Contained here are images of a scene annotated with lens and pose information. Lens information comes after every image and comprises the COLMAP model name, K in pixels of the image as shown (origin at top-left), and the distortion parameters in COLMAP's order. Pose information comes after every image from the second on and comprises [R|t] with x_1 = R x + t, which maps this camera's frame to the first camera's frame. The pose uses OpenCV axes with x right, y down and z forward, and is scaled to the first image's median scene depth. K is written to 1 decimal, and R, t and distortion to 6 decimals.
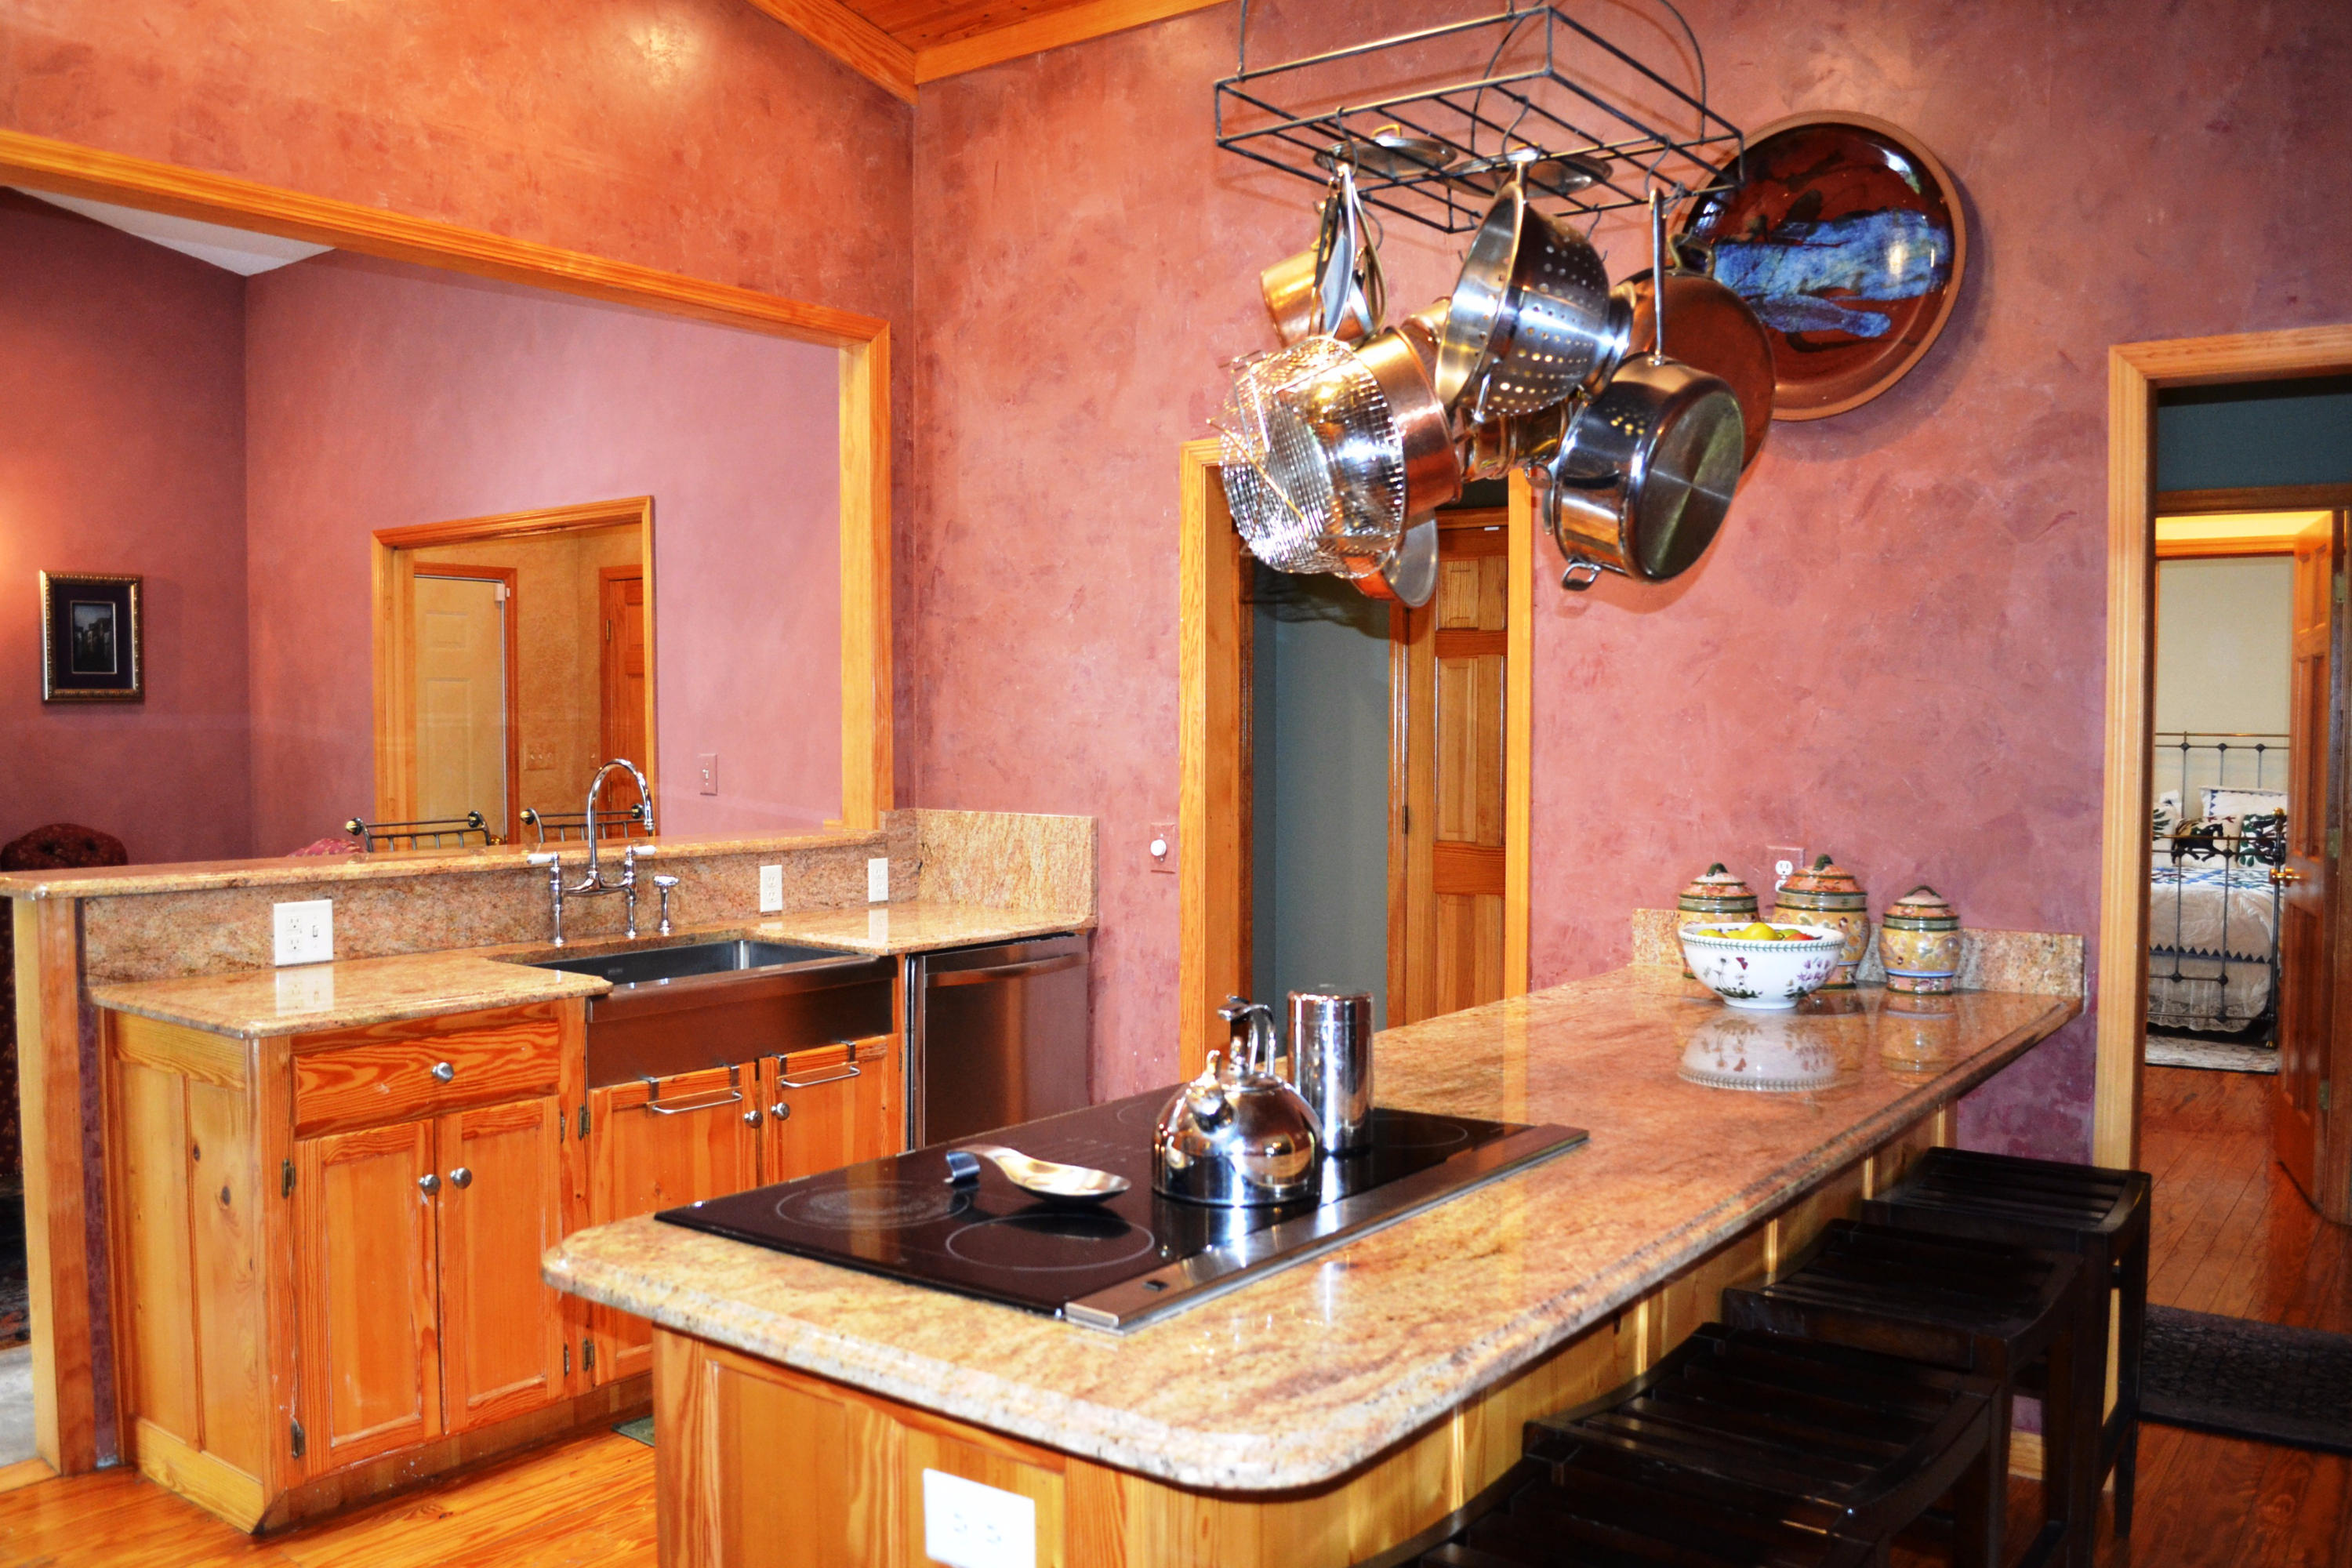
lens RADIAL K [[1872.0, 0, 1172.4], [0, 1872.0, 796.4], [0, 0, 1]] dist [-0.092985, 0.016275]
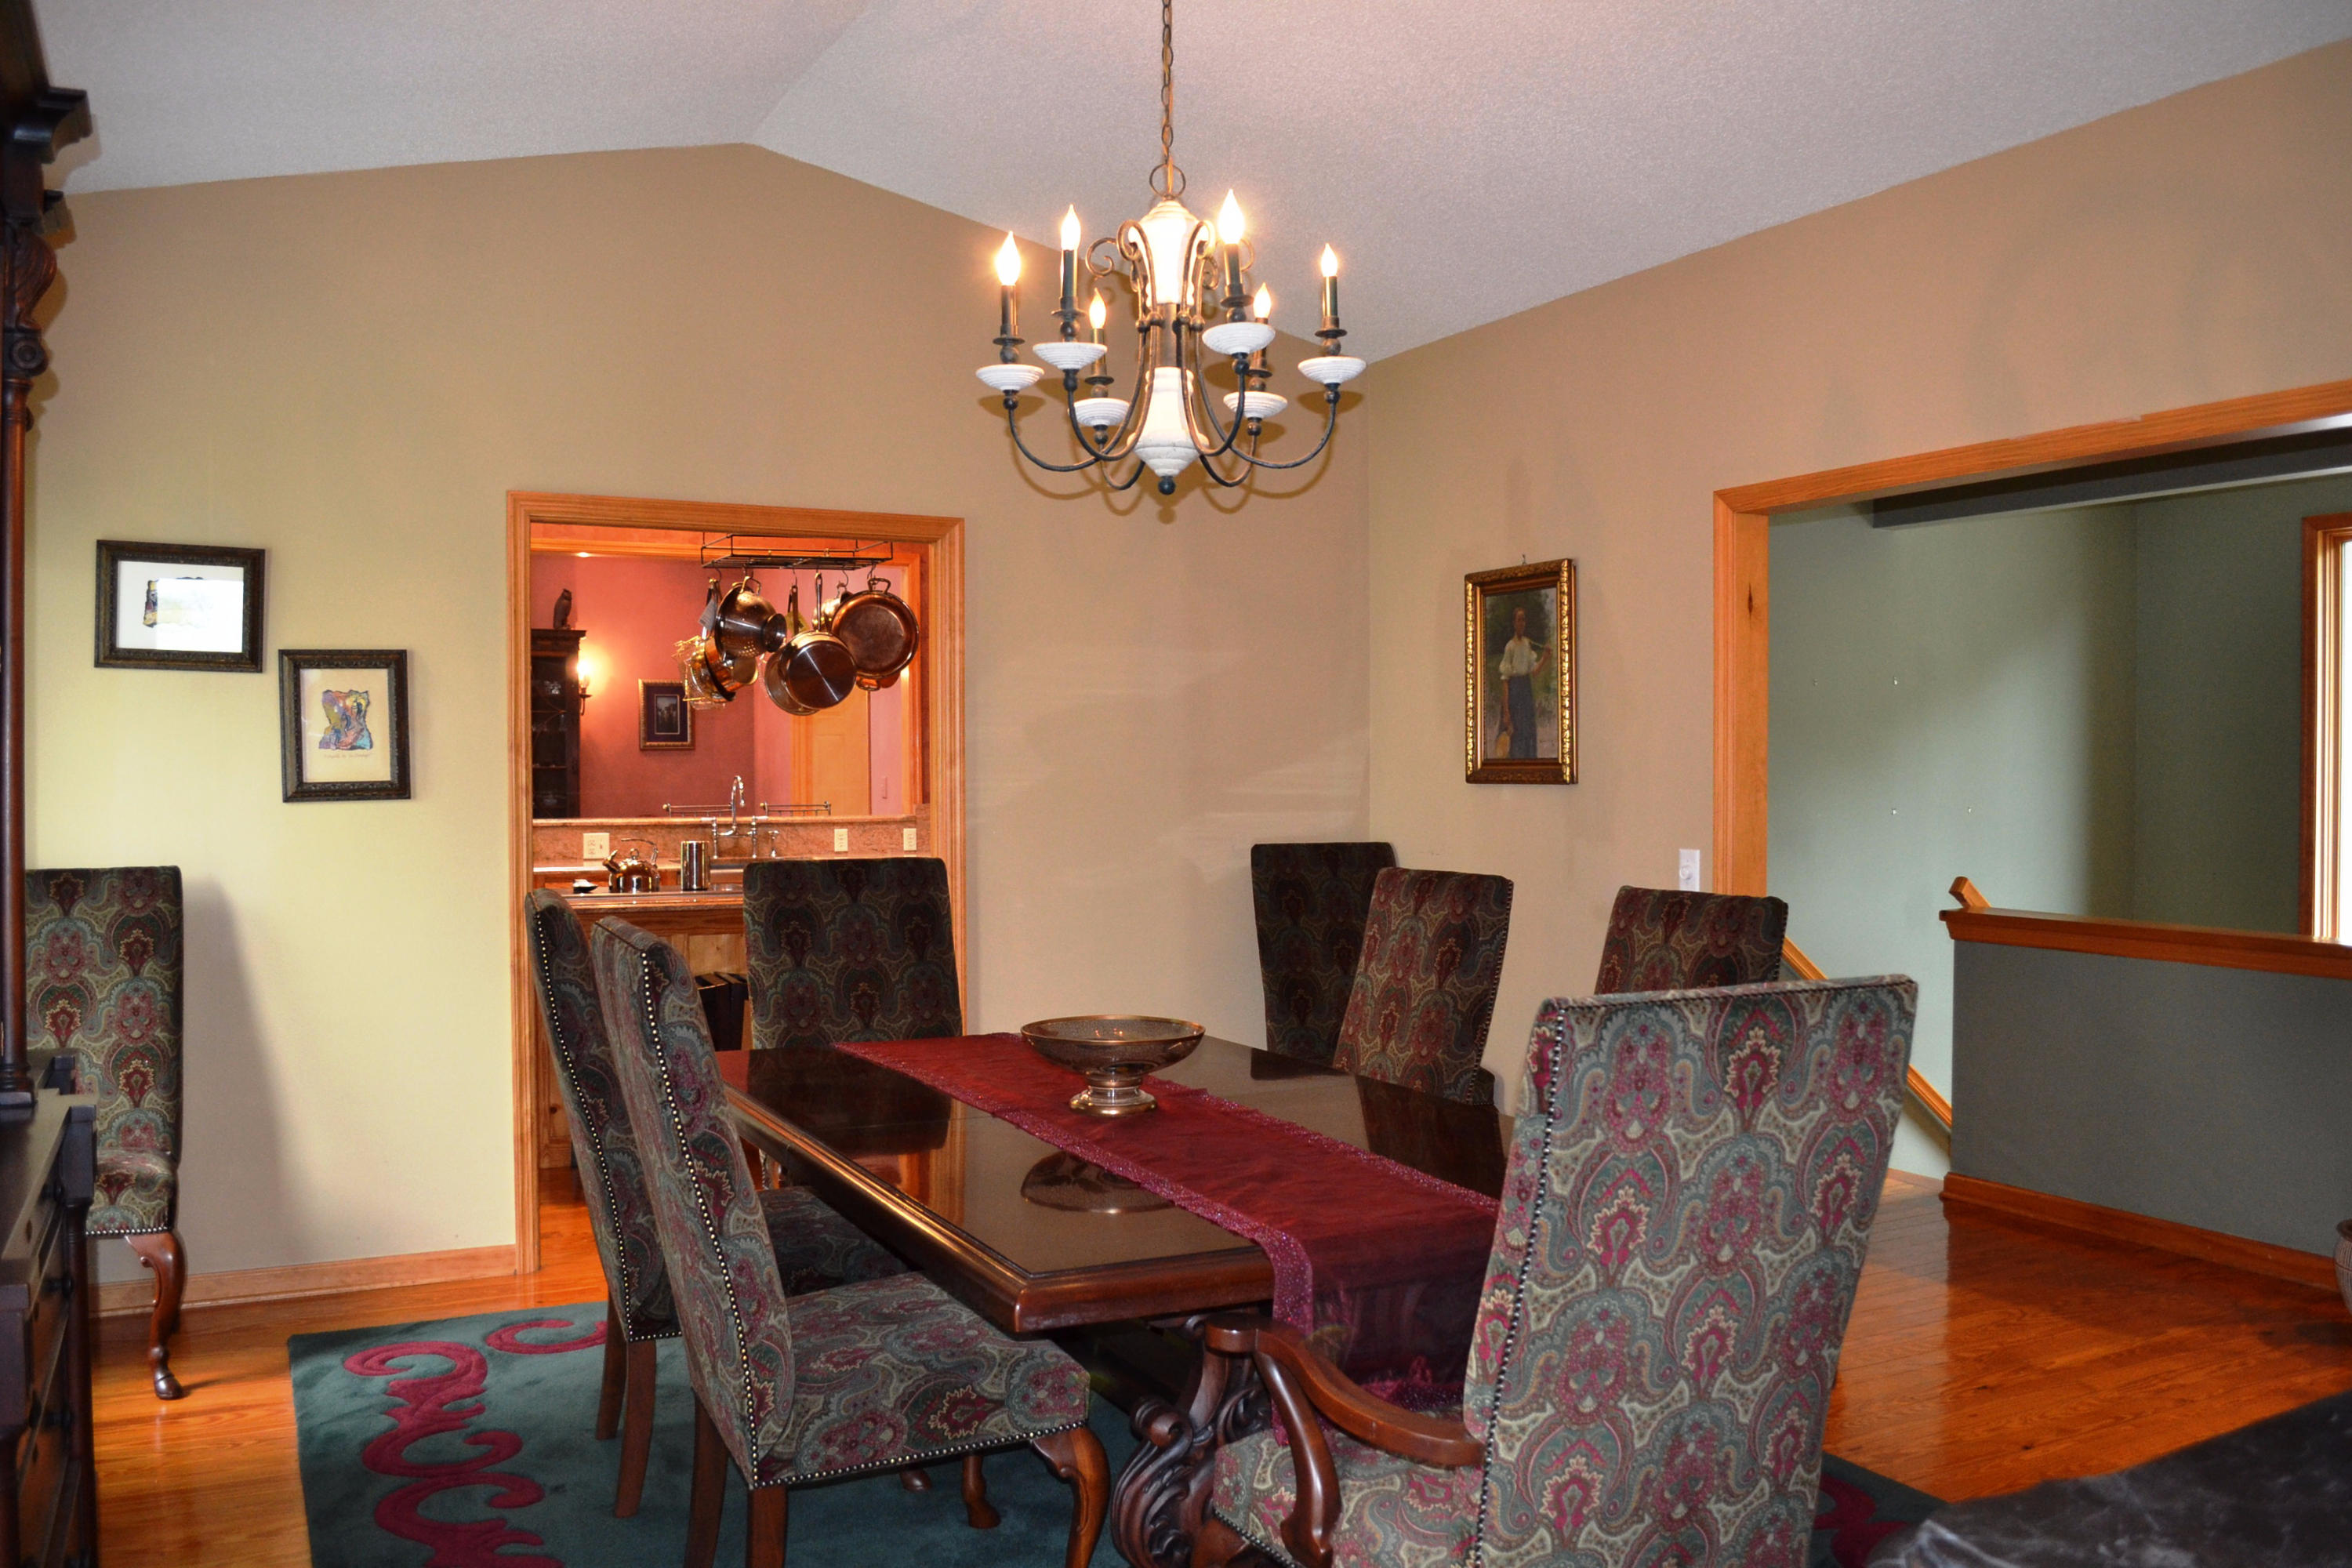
lens RADIAL K [[1872.0, 0, 1184.8], [0, 1872.0, 786.9], [0, 0, 1]] dist [-0.092985, 0.016275]
pose [[0.903485, 0.002252, -0.428614, 1.200150], [-0.013952, 0.999611, -0.024157, 0.041639], [0.428393, 0.027805, 0.903165, -0.826618]]
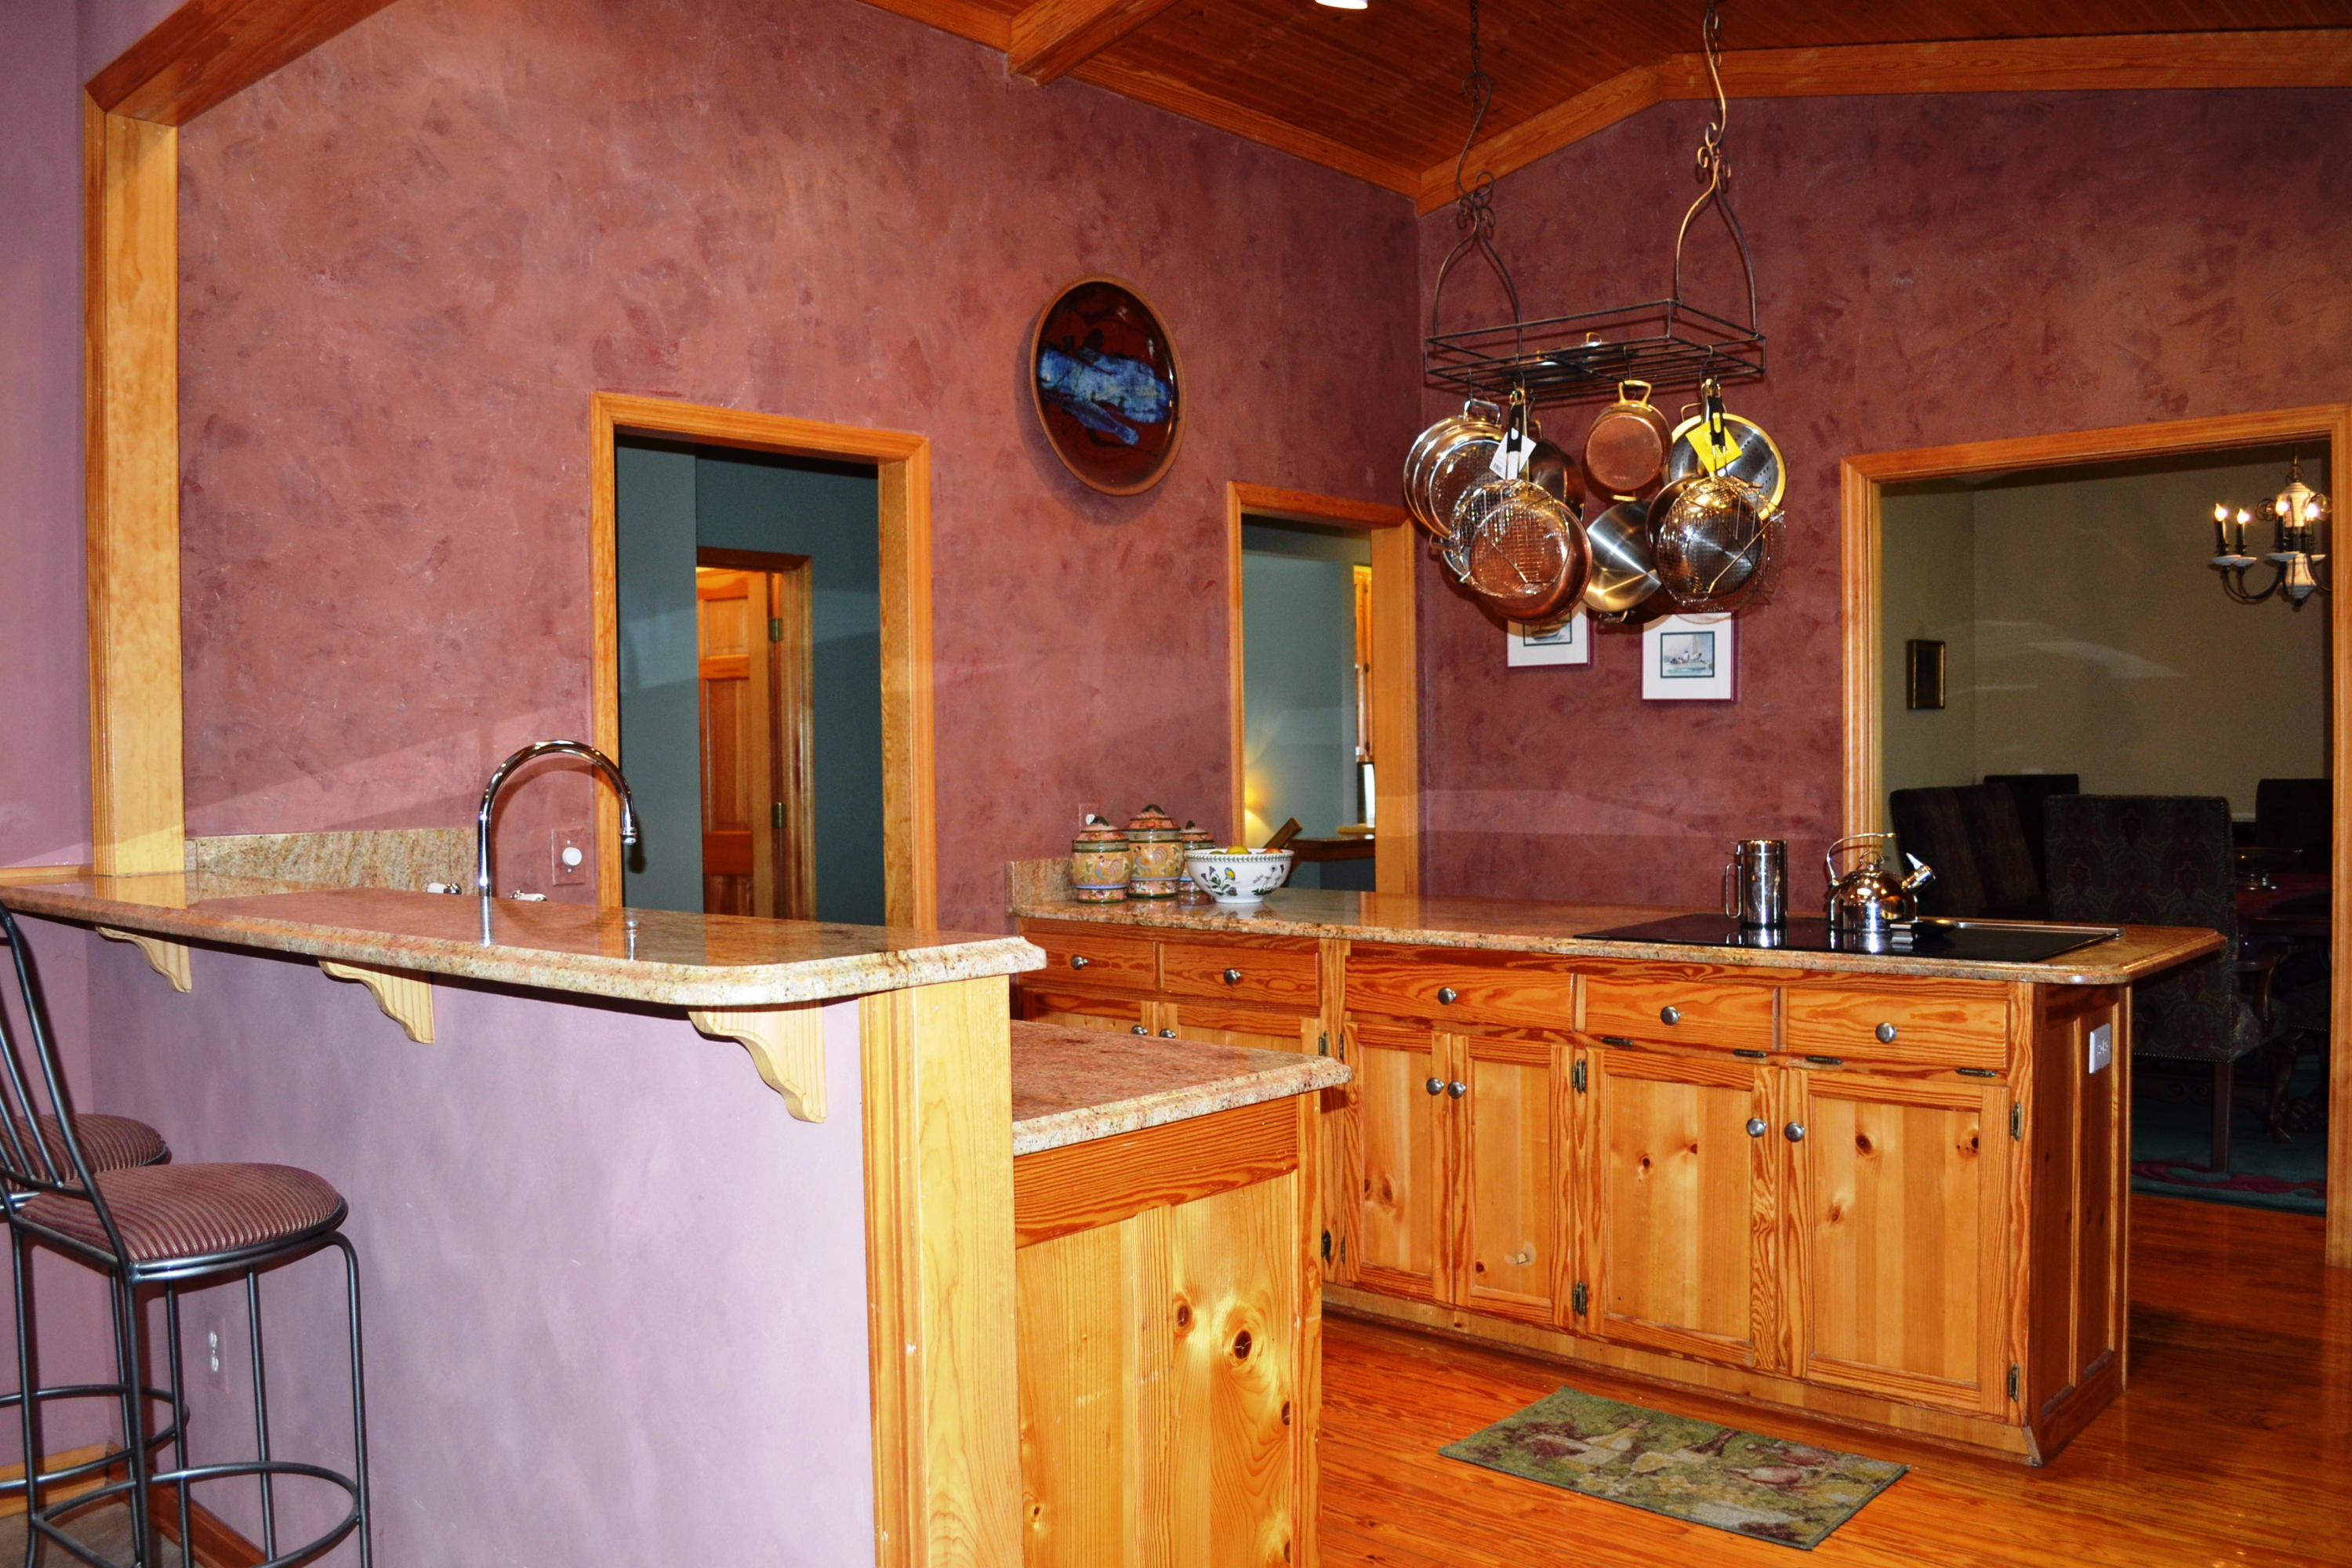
lens RADIAL K [[1872.0, 0, 1174.3], [0, 1872.0, 798.7], [0, 0, 1]] dist [-0.092985, 0.016275]
pose [[0.096978, -0.025913, 0.994949, -0.969579], [0.054261, 0.998312, 0.020712, -0.001606], [-0.993806, 0.051978, 0.098221, 0.755274]]
